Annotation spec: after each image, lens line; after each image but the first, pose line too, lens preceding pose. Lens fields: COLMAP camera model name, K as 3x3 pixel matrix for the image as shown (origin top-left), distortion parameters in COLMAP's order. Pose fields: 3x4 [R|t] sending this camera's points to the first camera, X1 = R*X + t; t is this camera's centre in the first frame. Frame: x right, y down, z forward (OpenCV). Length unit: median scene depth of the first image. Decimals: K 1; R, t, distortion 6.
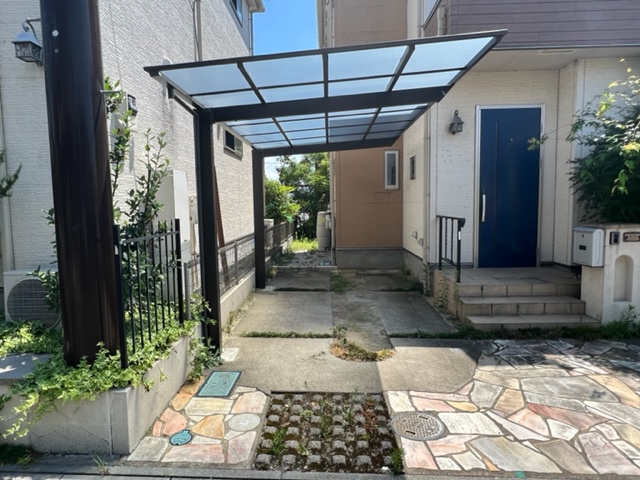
lens RADIAL K [[413.9, 0, 316.9], [0, 413.9, 241.3], [0, 0, 1]] dist [-0.002306, 0.000027]
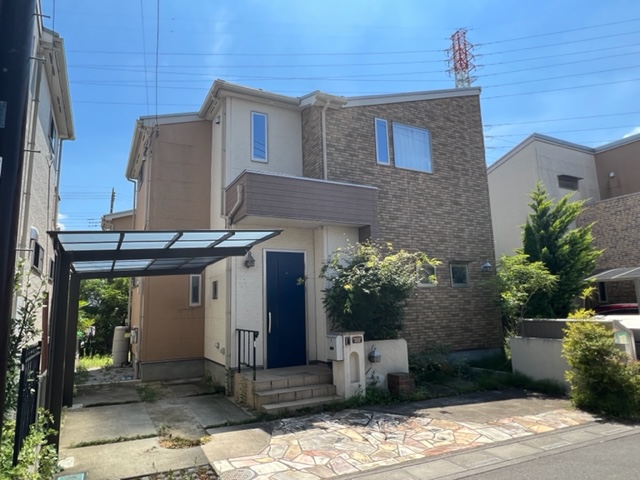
lens RADIAL K [[413.9, 0, 317.6], [0, 413.9, 239.9], [0, 0, 1]] dist [-0.002306, 0.000027]
pose [[0.873284, 0.073061, 0.481703, -0.164313], [0.055668, 0.967255, -0.247627, 0.003167], [-0.484022, 0.243064, 0.840620, -0.346191]]
